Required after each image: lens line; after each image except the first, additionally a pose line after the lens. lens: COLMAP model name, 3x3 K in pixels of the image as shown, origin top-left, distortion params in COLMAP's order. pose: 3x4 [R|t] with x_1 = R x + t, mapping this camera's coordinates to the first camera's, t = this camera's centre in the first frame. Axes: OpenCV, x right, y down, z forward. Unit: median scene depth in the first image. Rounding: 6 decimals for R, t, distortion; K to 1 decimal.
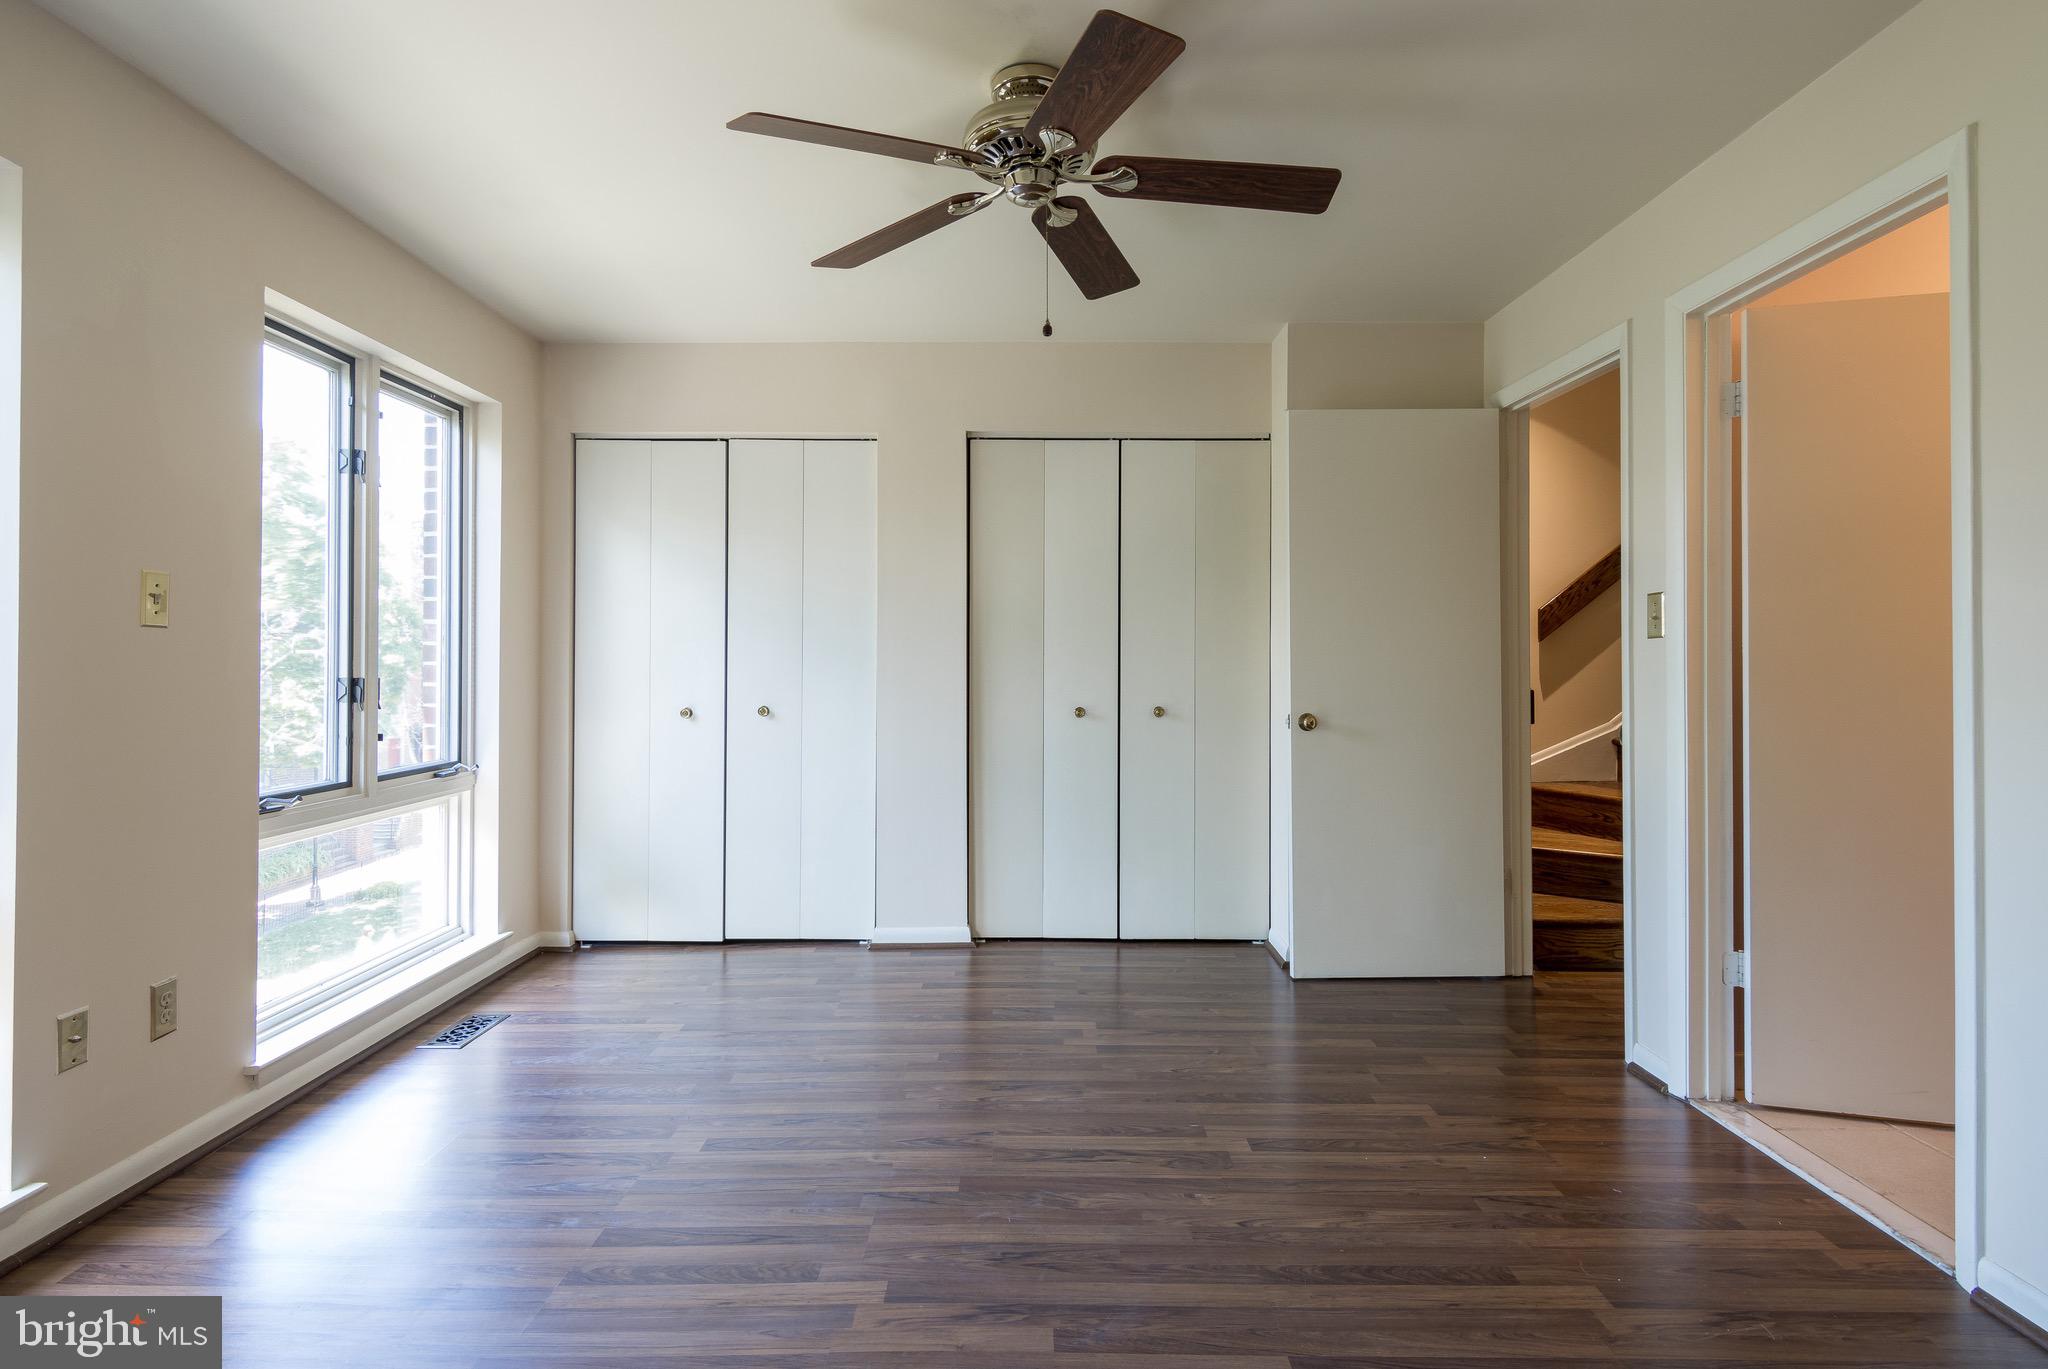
lens RADIAL K [[1013.0, 0, 1020.8], [0, 1013.0, 659.7], [0, 0, 1]] dist [0.001924, -0.000776]
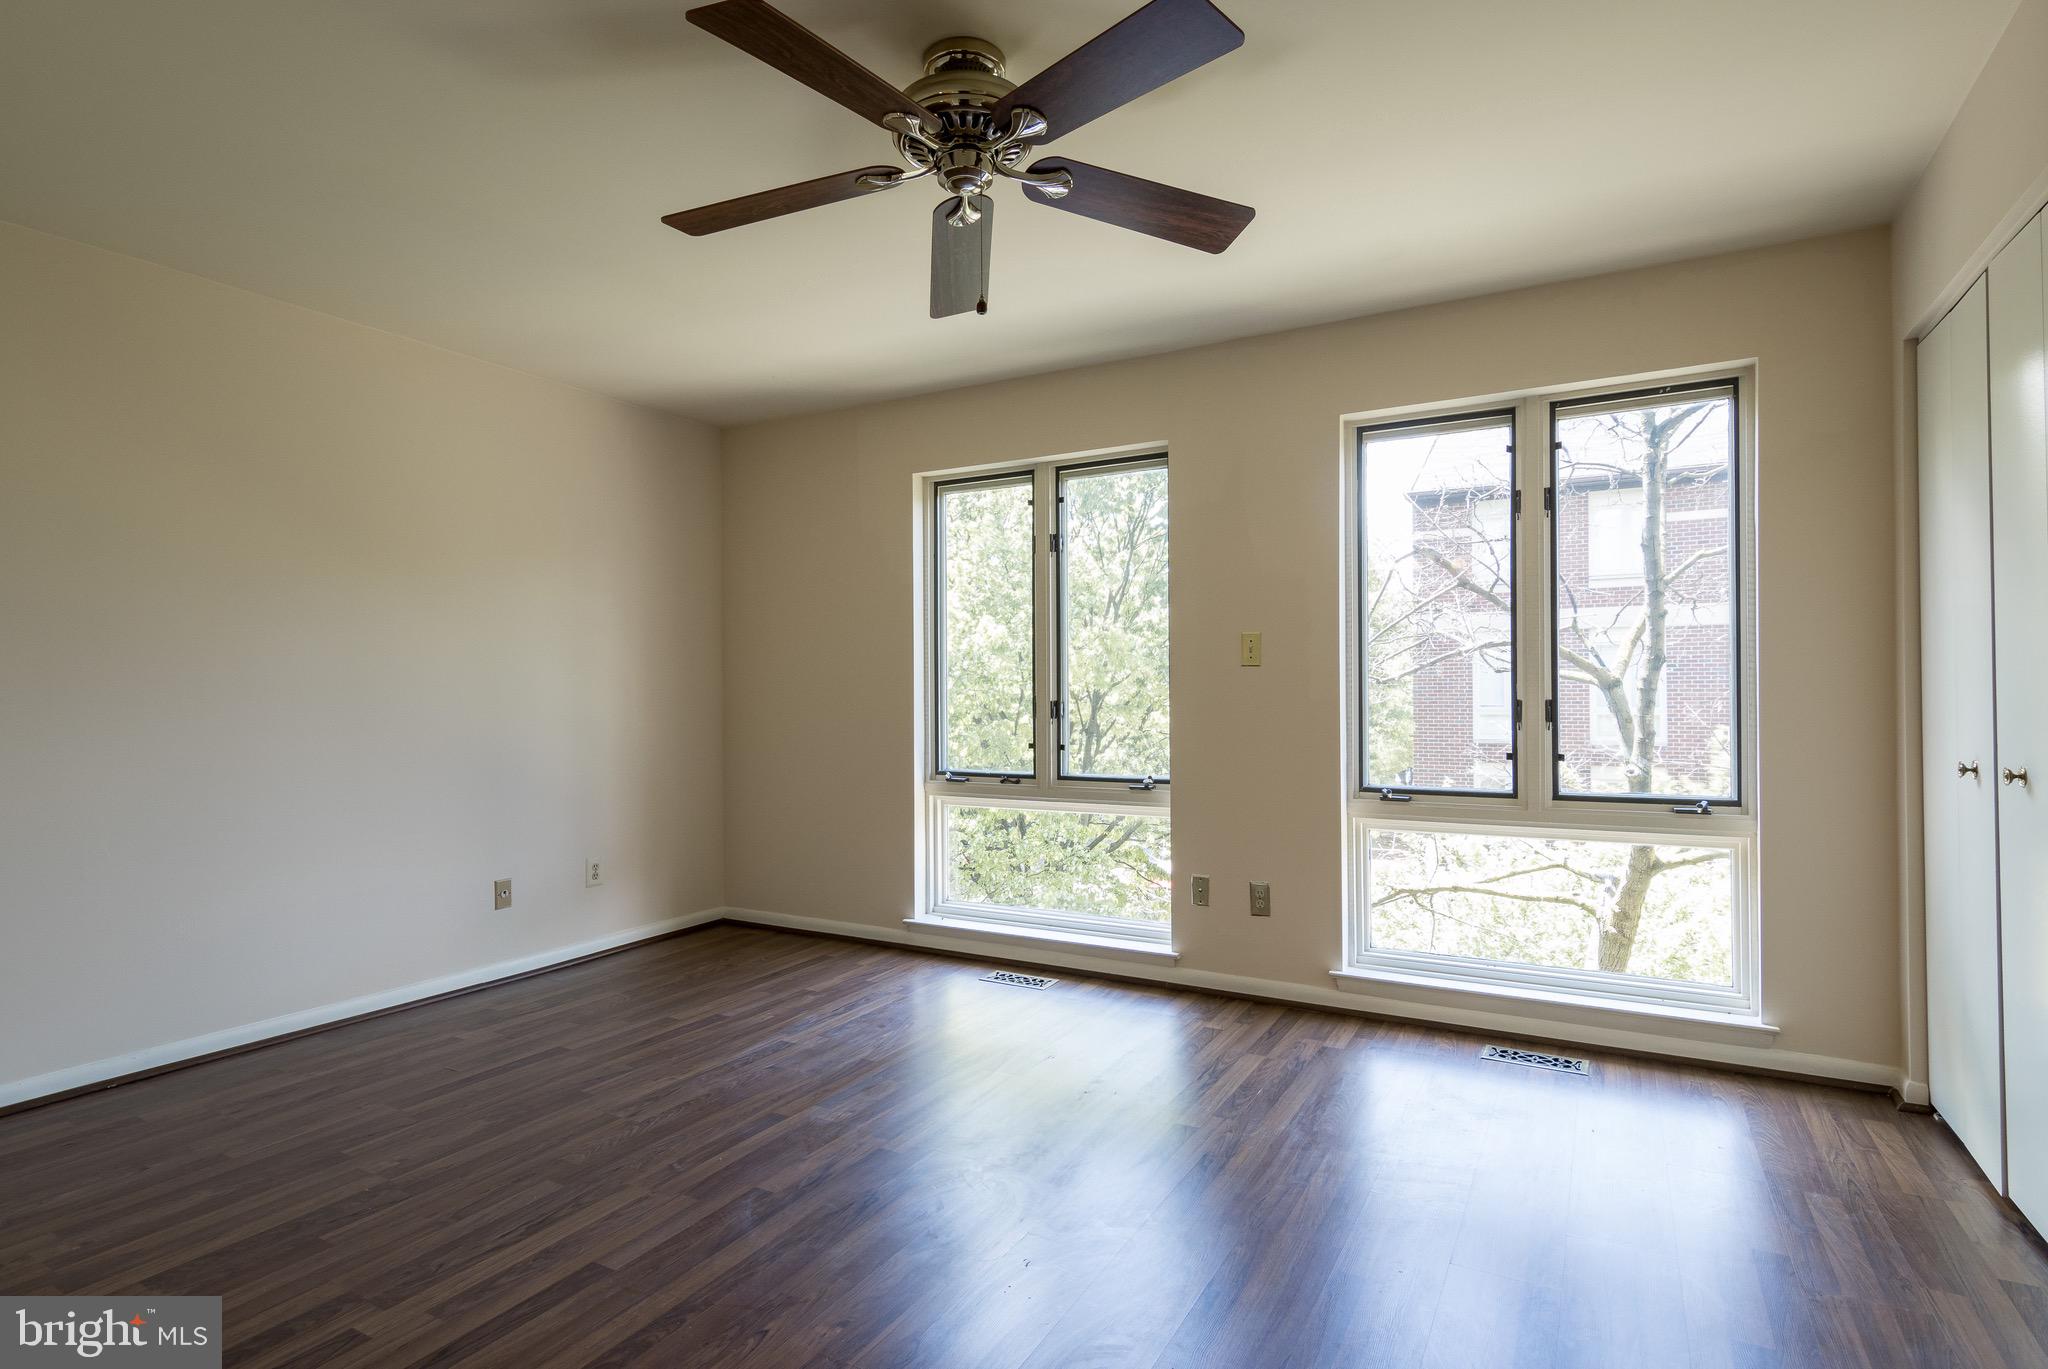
lens RADIAL K [[1045.6, 0, 1020.8], [0, 1045.6, 678.4], [0, 0, 1]] dist [0.001612, 0.000133]
pose [[-0.482098, -0.008612, -0.876075, 0.927163], [0.010008, 0.999832, -0.015336, 0.010418], [0.876060, -0.016162, -0.481931, 1.676645]]
